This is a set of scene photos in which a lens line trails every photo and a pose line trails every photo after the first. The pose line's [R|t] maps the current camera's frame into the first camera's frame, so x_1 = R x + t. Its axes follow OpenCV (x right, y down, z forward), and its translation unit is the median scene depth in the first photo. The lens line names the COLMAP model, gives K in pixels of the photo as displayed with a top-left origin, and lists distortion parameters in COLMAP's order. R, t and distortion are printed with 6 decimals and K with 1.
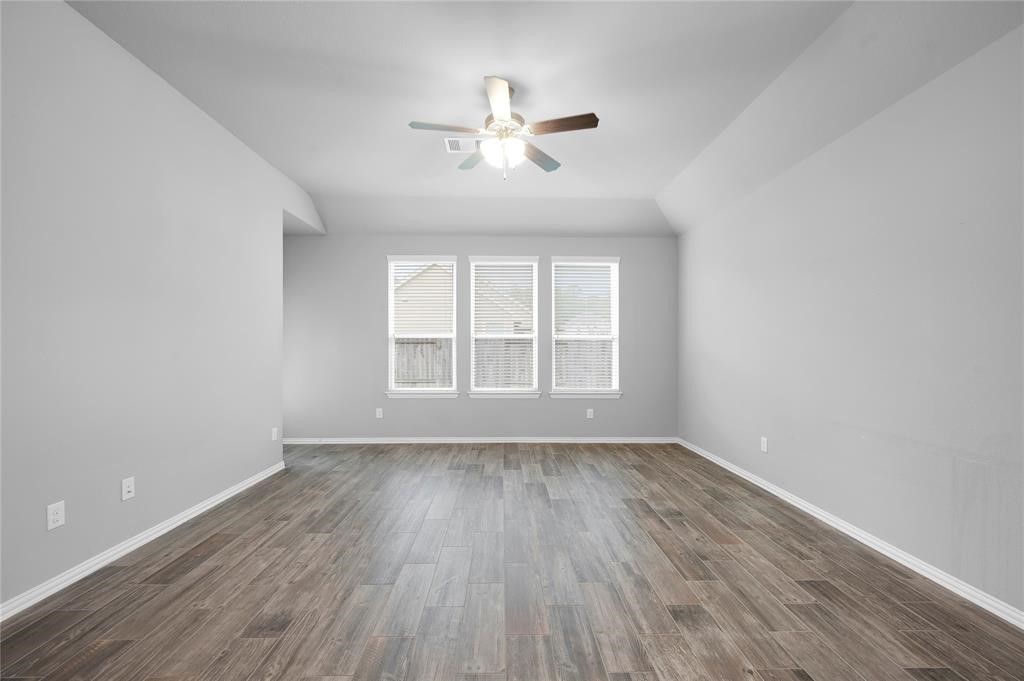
lens RADIAL K [[407.9, 0, 505.3], [0, 407.9, 348.4], [0, 0, 1]] dist [-0.002094, 0.000738]
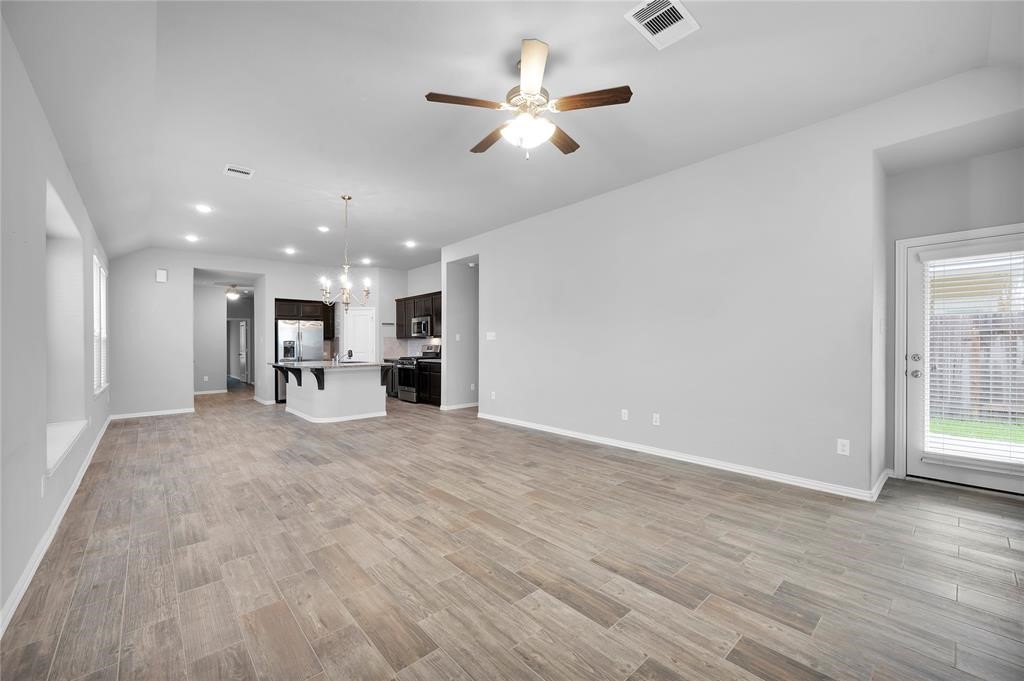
lens RADIAL K [[407.9, 0, 514.6], [0, 407.9, 346.9], [0, 0, 1]] dist [-0.002094, 0.000738]
pose [[-0.745941, 0.011081, -0.665919, 0.602466], [0.005014, 0.999927, 0.011023, 0.003187], [0.665993, 0.004884, -0.745942, 1.592971]]
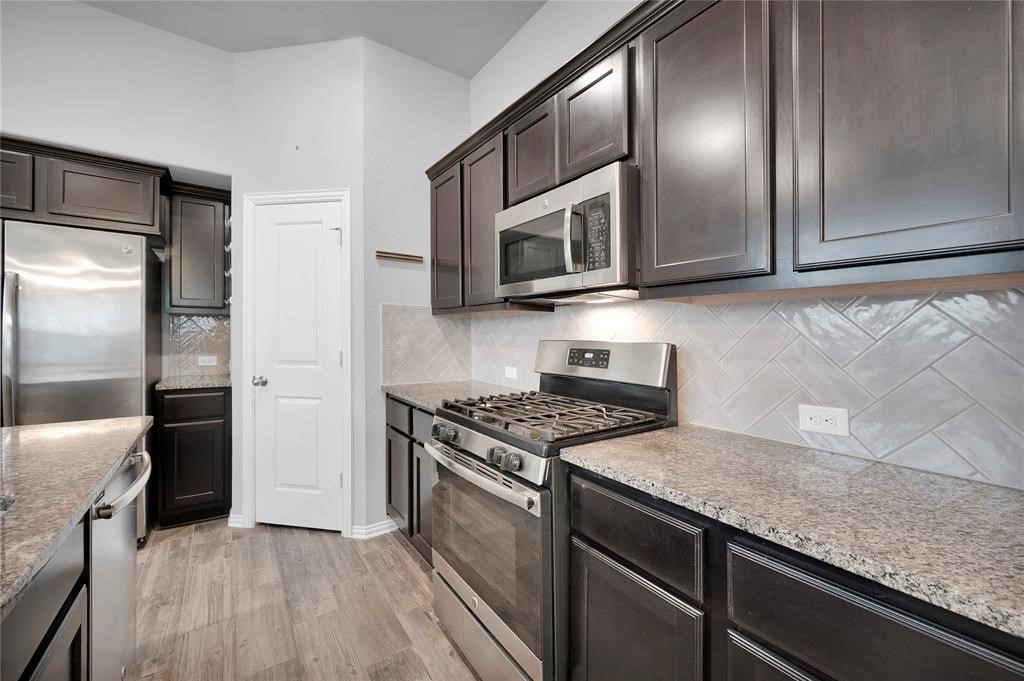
lens RADIAL K [[407.9, 0, 508.9], [0, 407.9, 333.9], [0, 0, 1]] dist [-0.002094, 0.000738]
pose [[-0.825177, -0.005186, -0.564850, -0.491309], [-0.009808, 0.999939, 0.005147, 0.007177], [0.564789, 0.009787, -0.825177, -0.612429]]
